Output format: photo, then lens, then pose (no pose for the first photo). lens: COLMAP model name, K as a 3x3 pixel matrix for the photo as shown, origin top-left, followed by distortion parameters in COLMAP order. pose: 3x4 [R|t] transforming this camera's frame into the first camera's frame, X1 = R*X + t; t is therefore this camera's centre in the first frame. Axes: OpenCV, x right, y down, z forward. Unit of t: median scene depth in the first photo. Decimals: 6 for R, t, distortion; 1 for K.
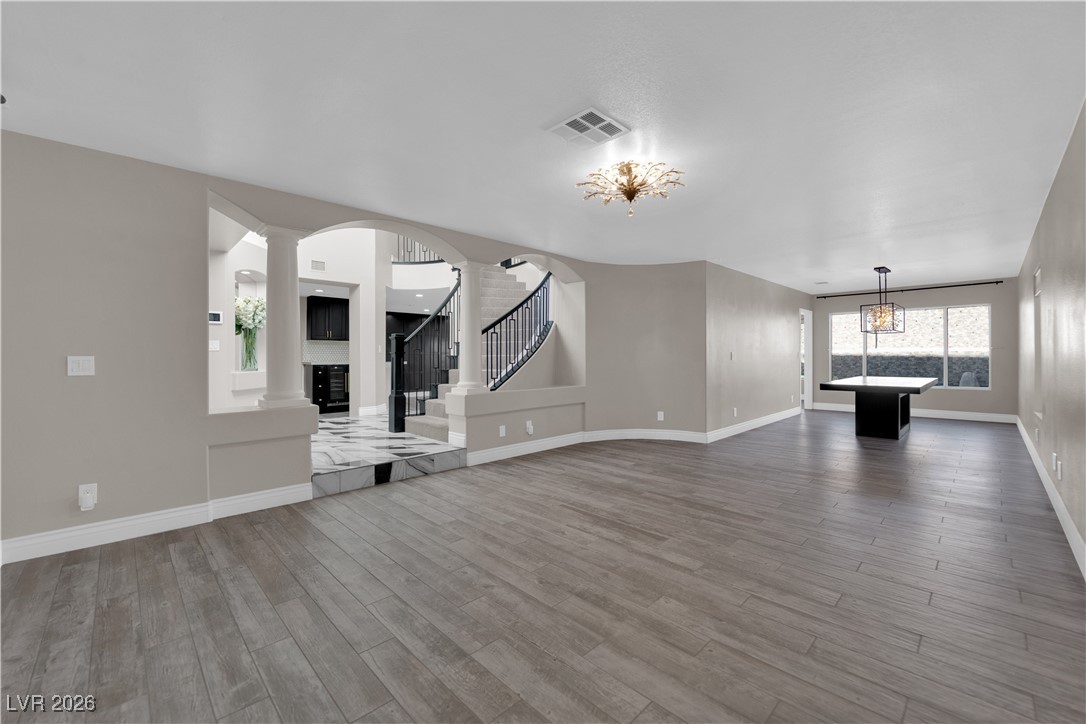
lens RADIAL K [[438.3, 0, 543.4], [0, 438.3, 353.7], [0, 0, 1]] dist [0.000438, -0.009903]
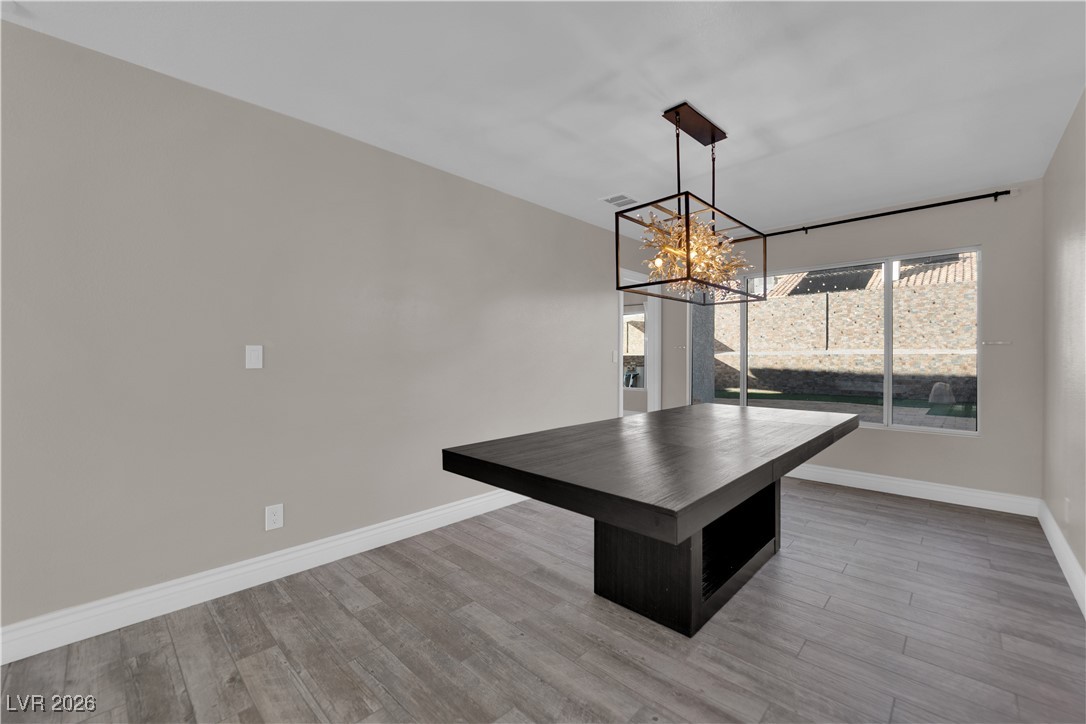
lens RADIAL K [[443.3, 0, 545.8], [0, 443.3, 359.8], [0, 0, 1]] dist [-0.002103, -0.006345]
pose [[0.999592, 0.004456, 0.028214, 0.562148], [-0.004598, 0.999977, 0.004973, 0.007288], [-0.028191, -0.005100, 0.999590, 0.551597]]
